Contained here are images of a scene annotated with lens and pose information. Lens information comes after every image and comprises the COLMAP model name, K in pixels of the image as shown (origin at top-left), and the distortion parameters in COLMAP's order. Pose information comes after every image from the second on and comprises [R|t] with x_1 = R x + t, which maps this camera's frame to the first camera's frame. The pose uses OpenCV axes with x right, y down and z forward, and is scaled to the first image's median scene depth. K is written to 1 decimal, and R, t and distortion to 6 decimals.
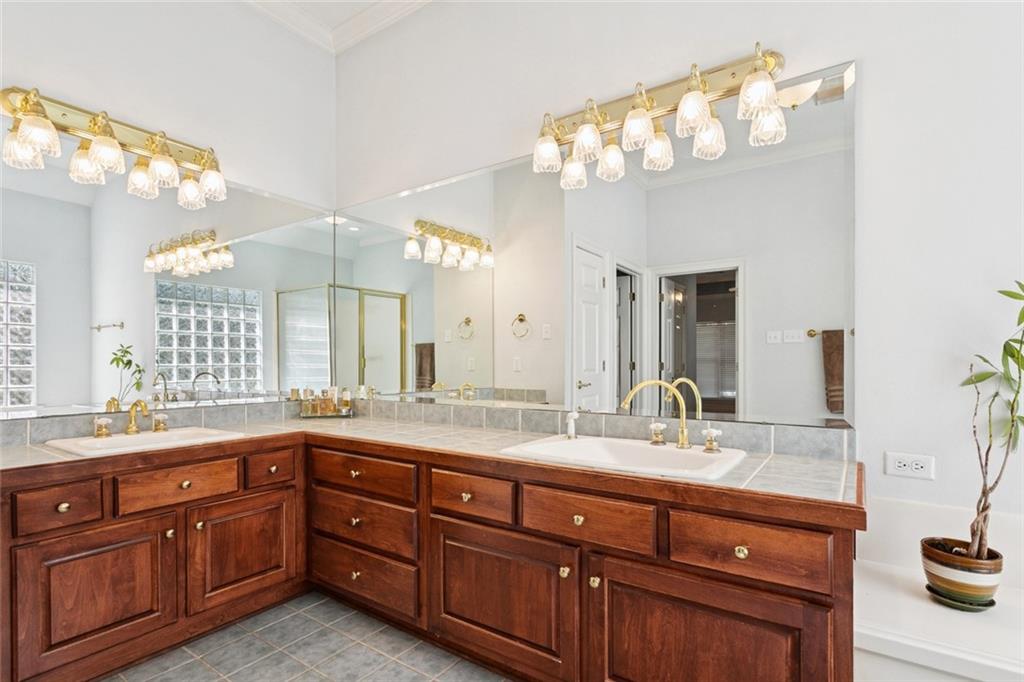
lens RADIAL K [[502.9, 0, 515.4], [0, 502.9, 369.6], [0, 0, 1]] dist [-0.019066, -0.000285]
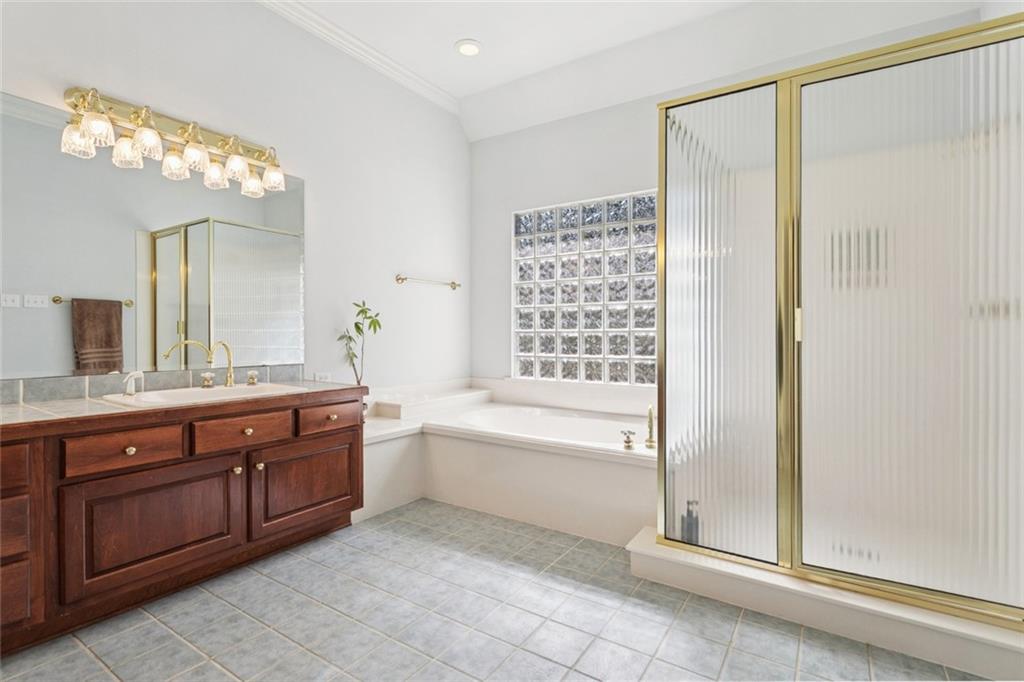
lens RADIAL K [[502.9, 0, 511.6], [0, 502.9, 335.6], [0, 0, 1]] dist [-0.019066, -0.000285]
pose [[0.000048, -0.007963, 0.999968, -1.292127], [0.005938, 0.999951, 0.007963, -0.002165], [-0.999982, 0.005938, 0.000096, 0.177456]]
